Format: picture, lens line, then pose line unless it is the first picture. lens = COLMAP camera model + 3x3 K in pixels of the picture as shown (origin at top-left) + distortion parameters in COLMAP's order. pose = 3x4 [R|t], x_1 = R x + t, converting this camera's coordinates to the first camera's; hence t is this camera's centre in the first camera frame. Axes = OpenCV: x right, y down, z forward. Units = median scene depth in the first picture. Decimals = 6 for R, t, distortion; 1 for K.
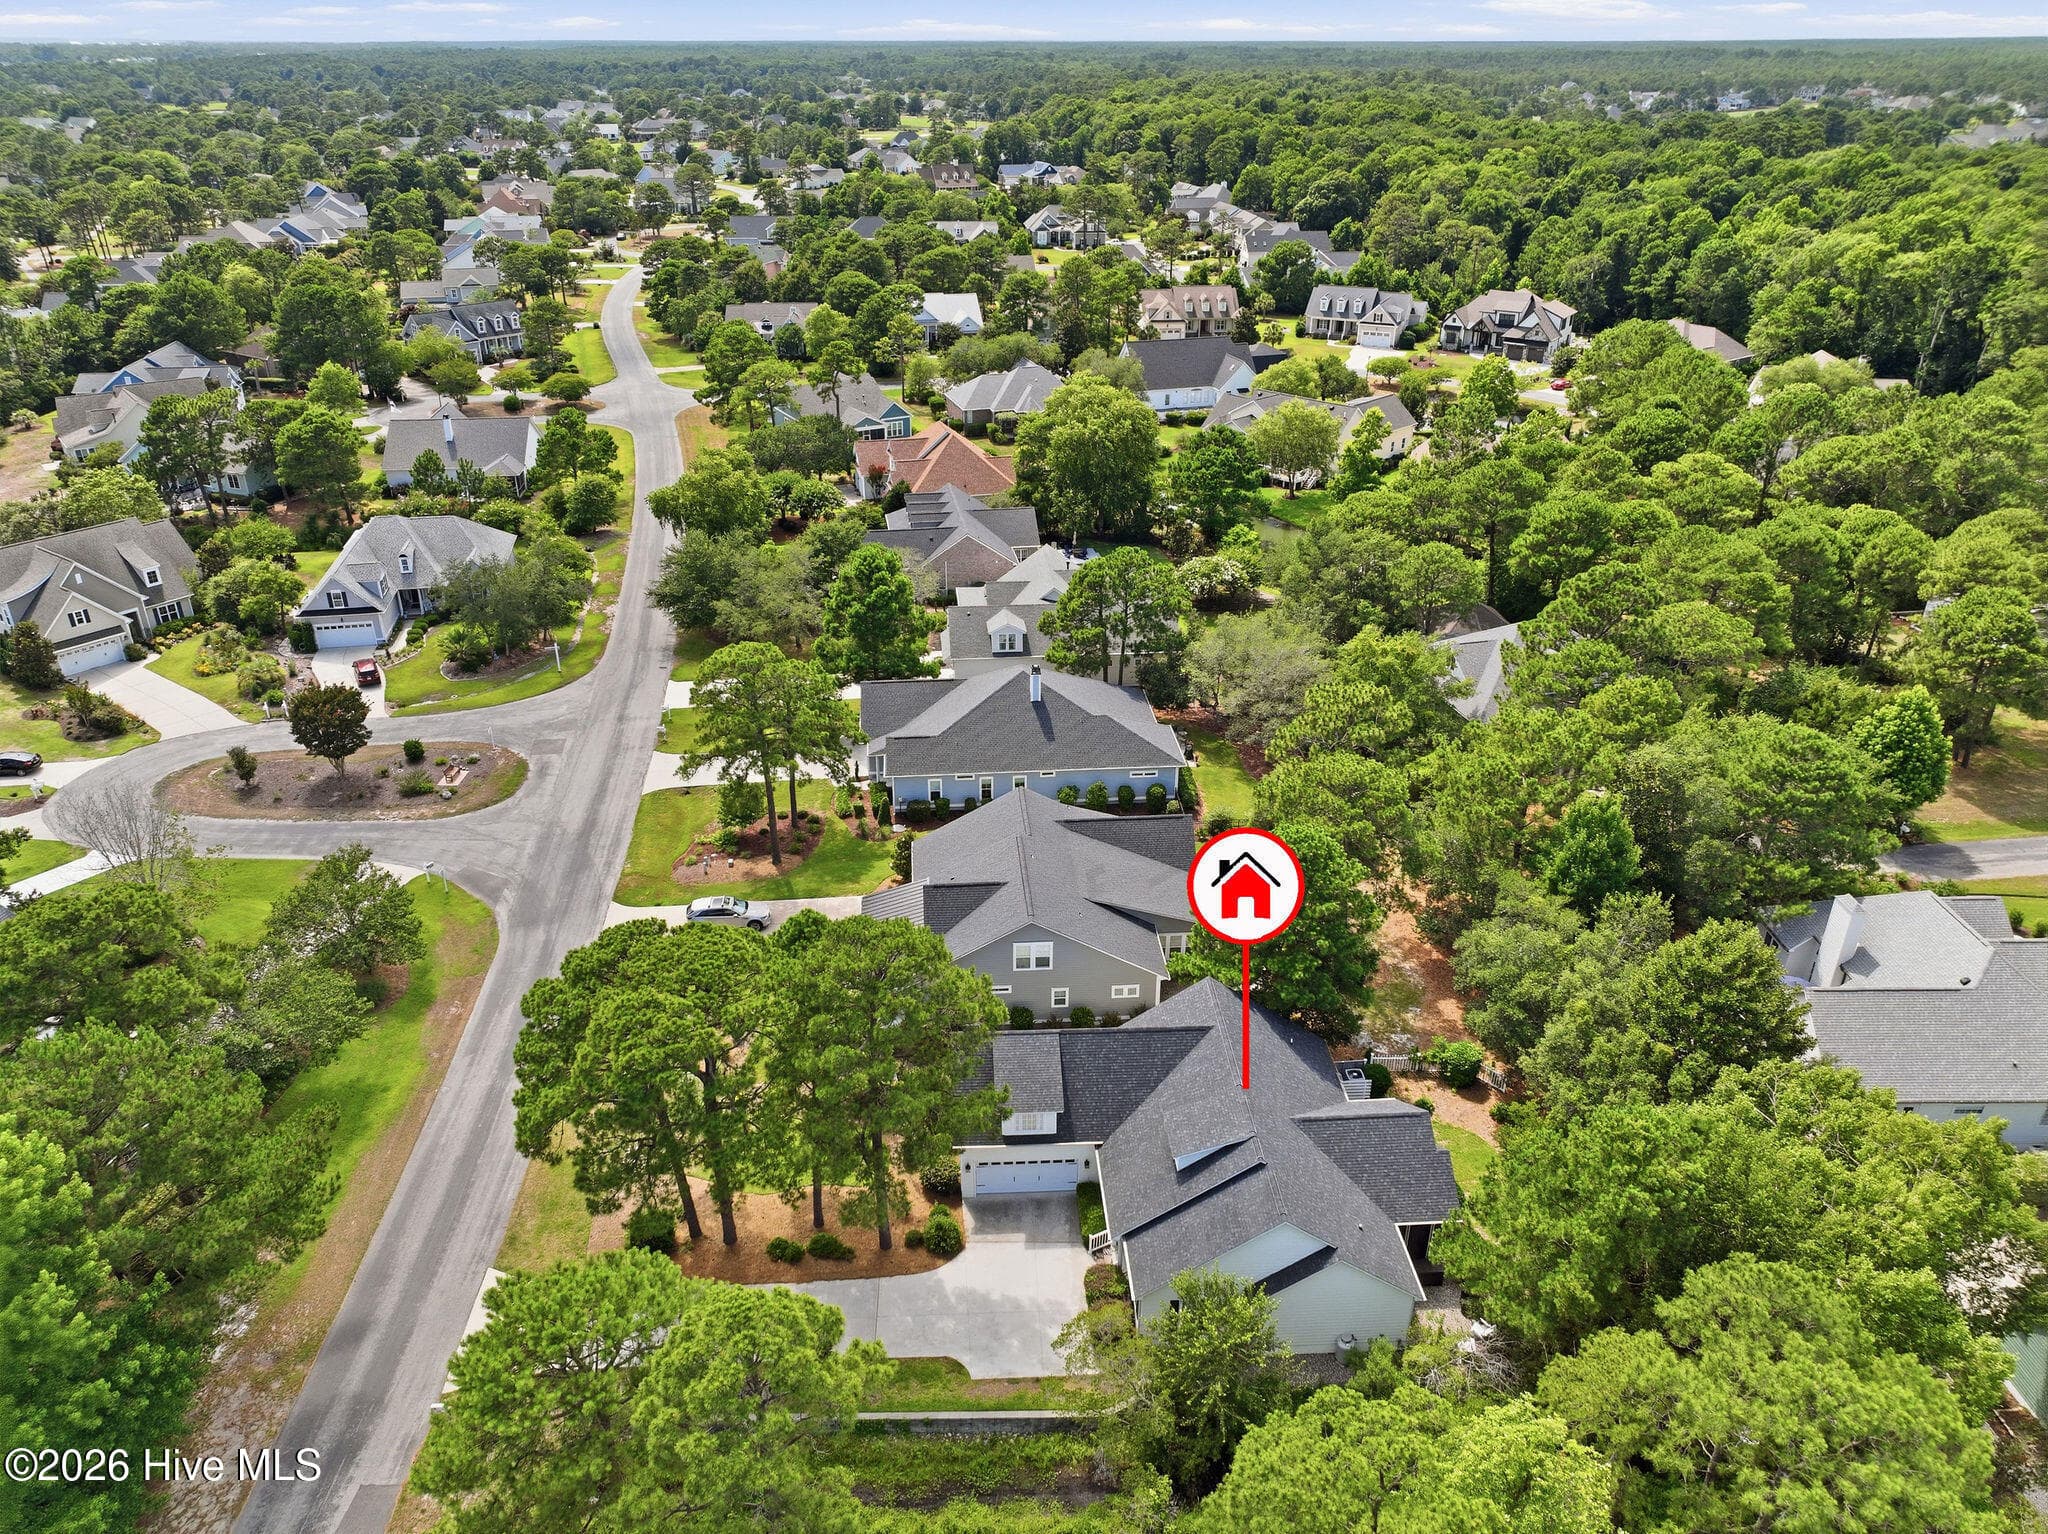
lens RADIAL K [[1423.0, 0, 1024.0], [0, 1423.0, 767.0], [0, 0, 1]] dist [0.008138, 0.010491]
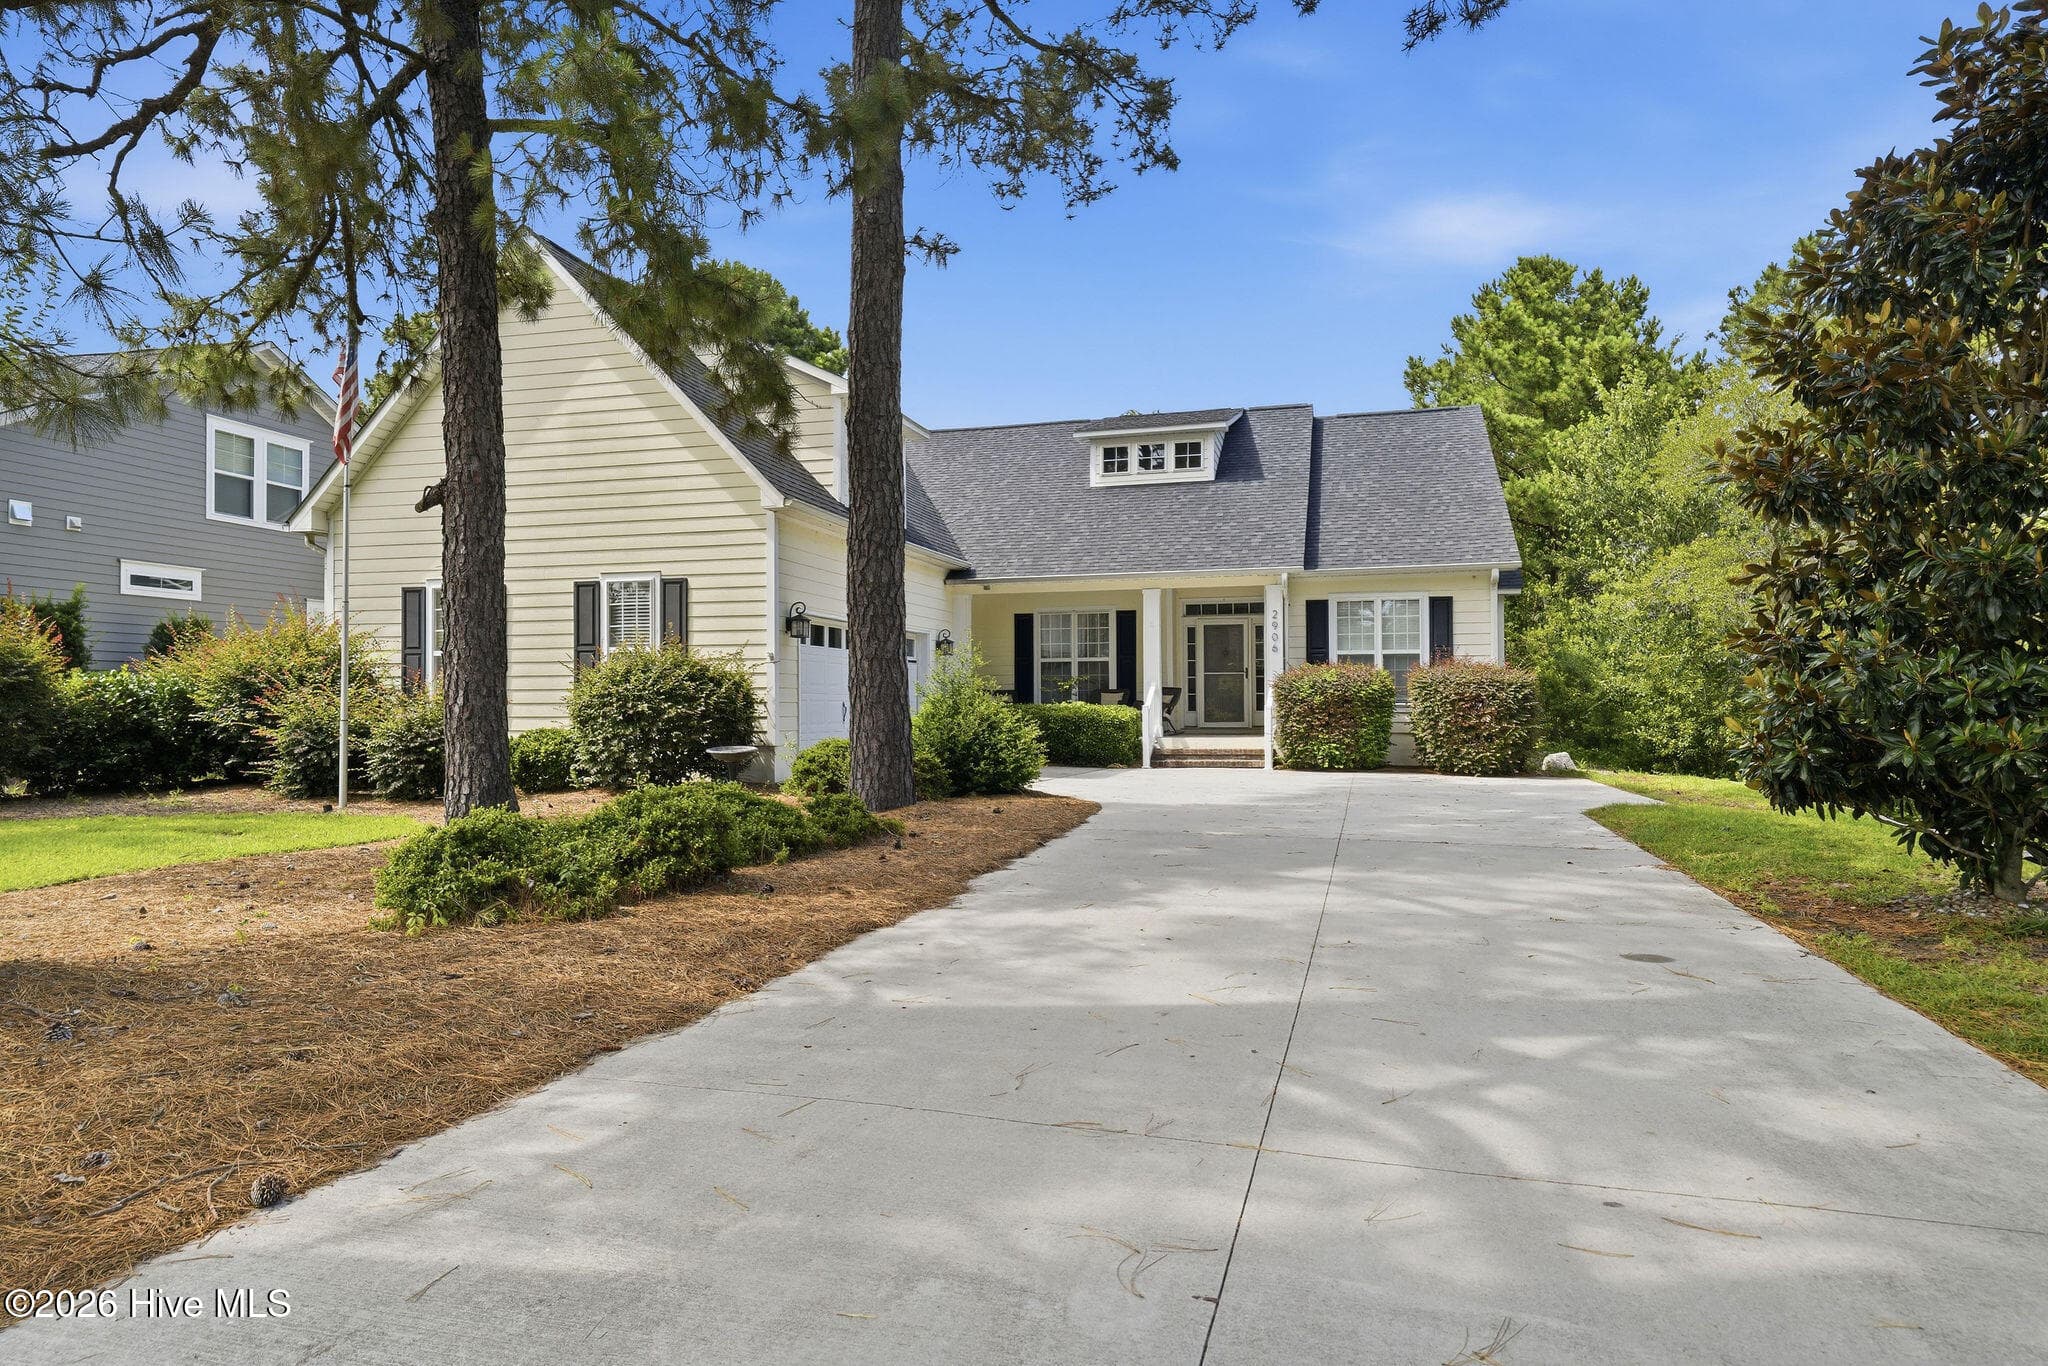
lens RADIAL K [[1189.2, 0, 1031.7], [0, 1189.2, 678.5], [0, 0, 1]] dist [0.019095, -0.000229]
pose [[0.306558, 0.021859, 0.951601, -0.130780], [0.436416, 0.885237, -0.160926, 0.188966], [-0.845910, 0.464627, 0.261837, 0.494346]]
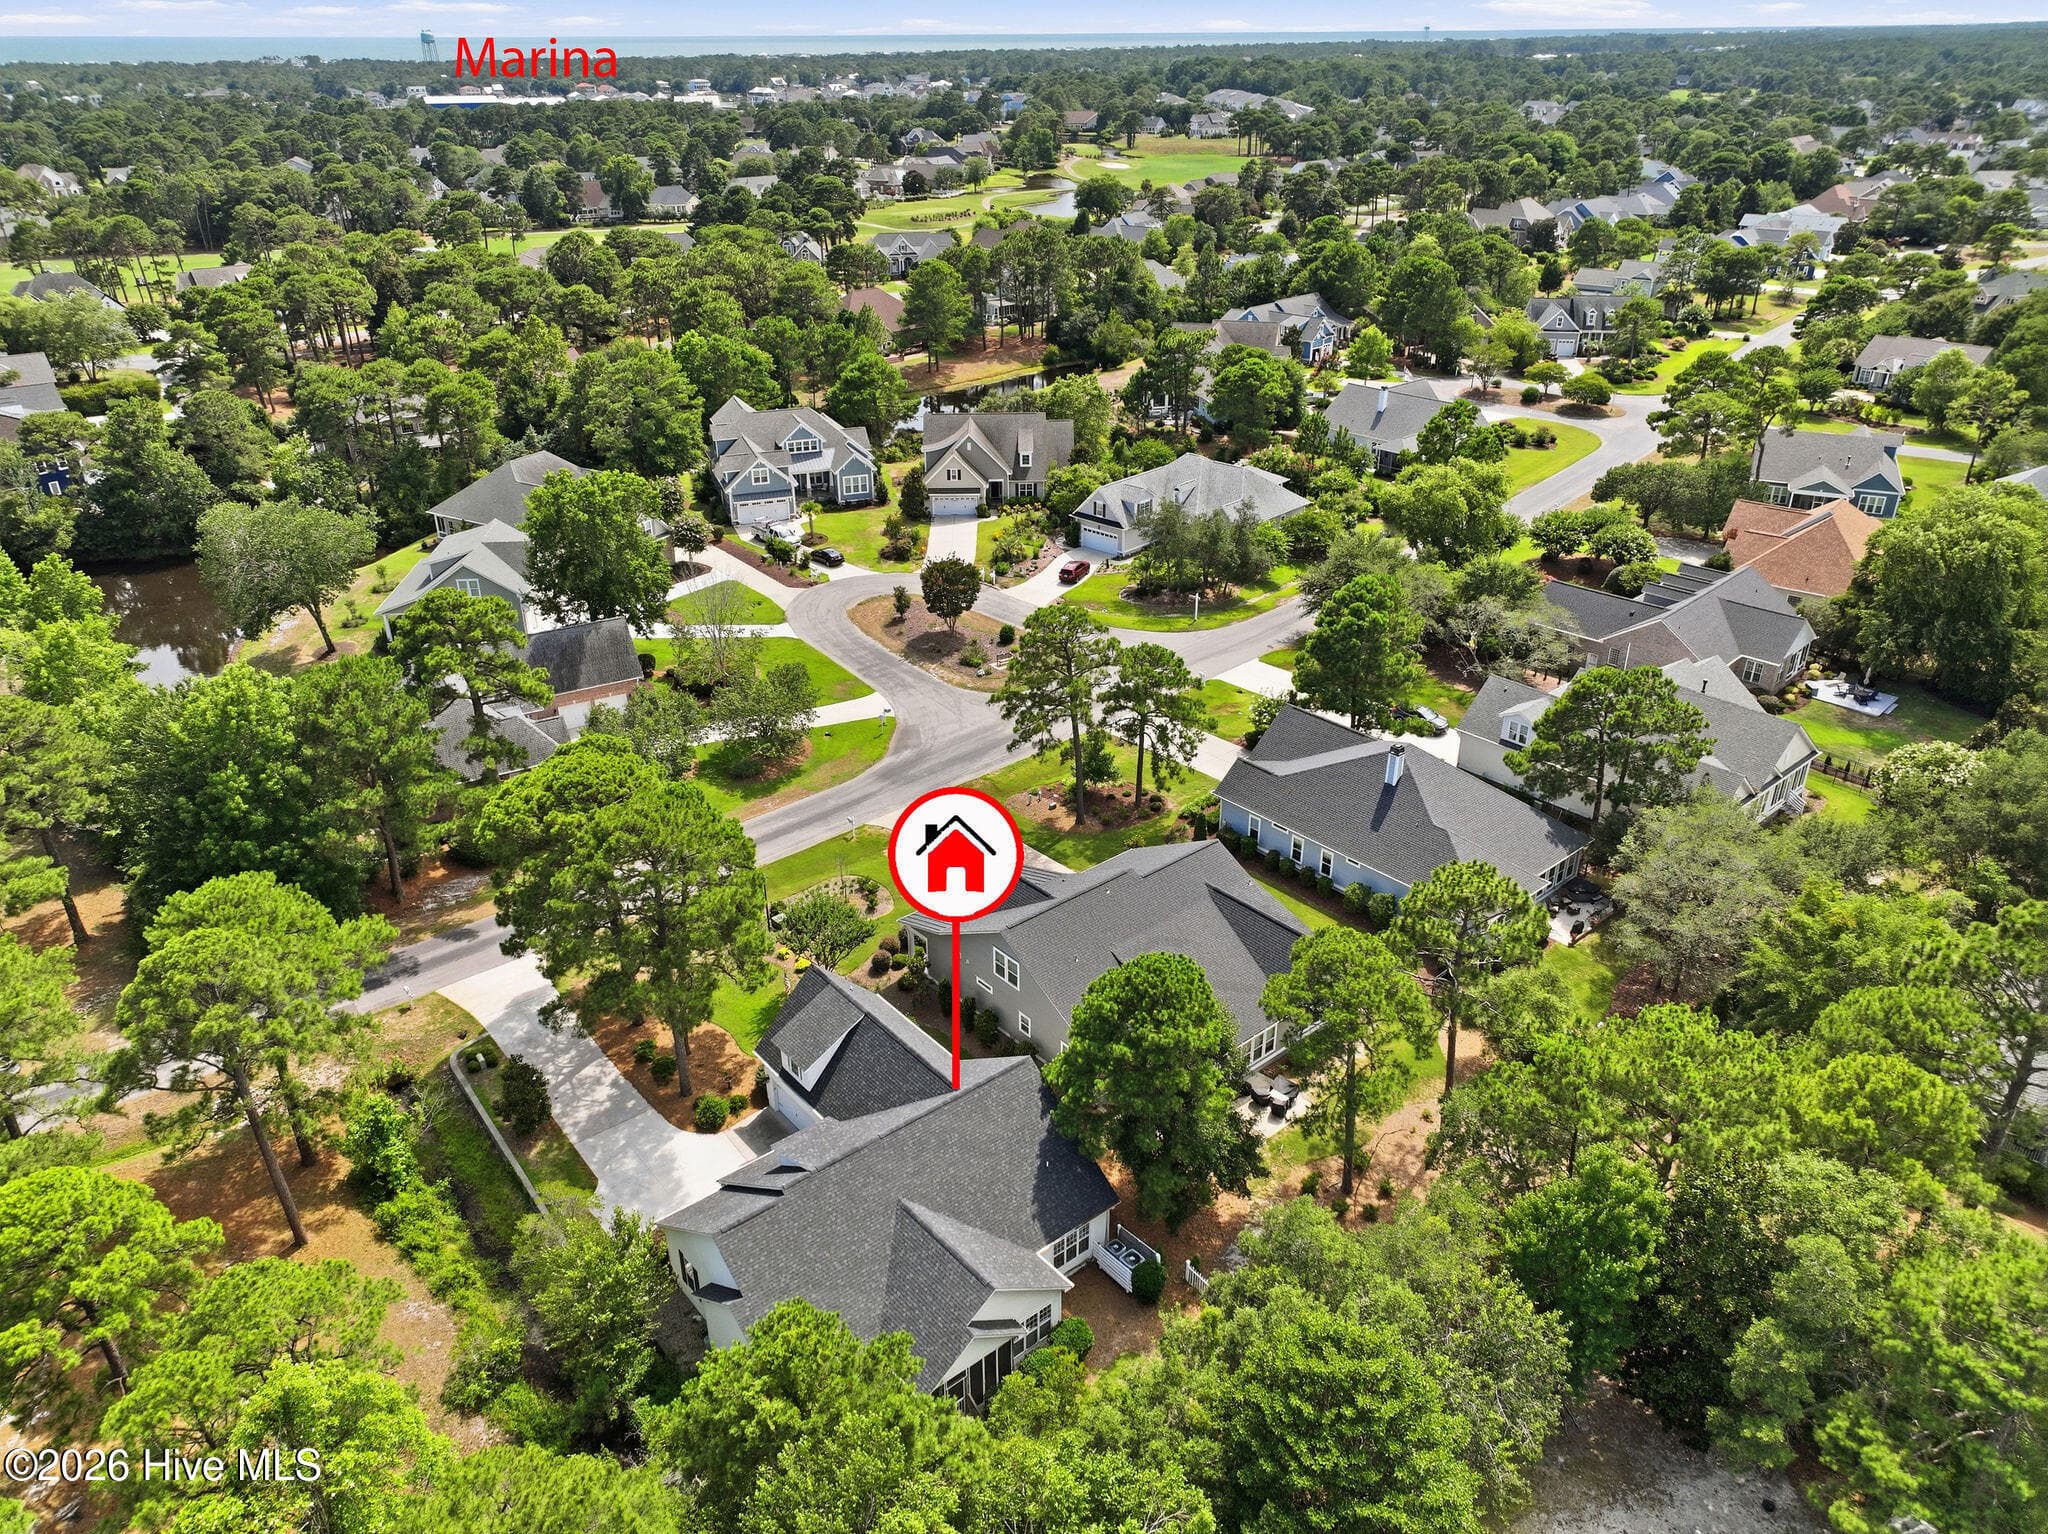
lens RADIAL K [[1423.0, 0, 1024.0], [0, 1423.0, 767.0], [0, 0, 1]] dist [0.008138, 0.010491]
pose [[0.589243, 0.366656, -0.719969, 0.416821], [-0.361230, 0.916632, 0.171168, -0.103651], [0.722707, 0.159215, 0.672566, 0.203916]]
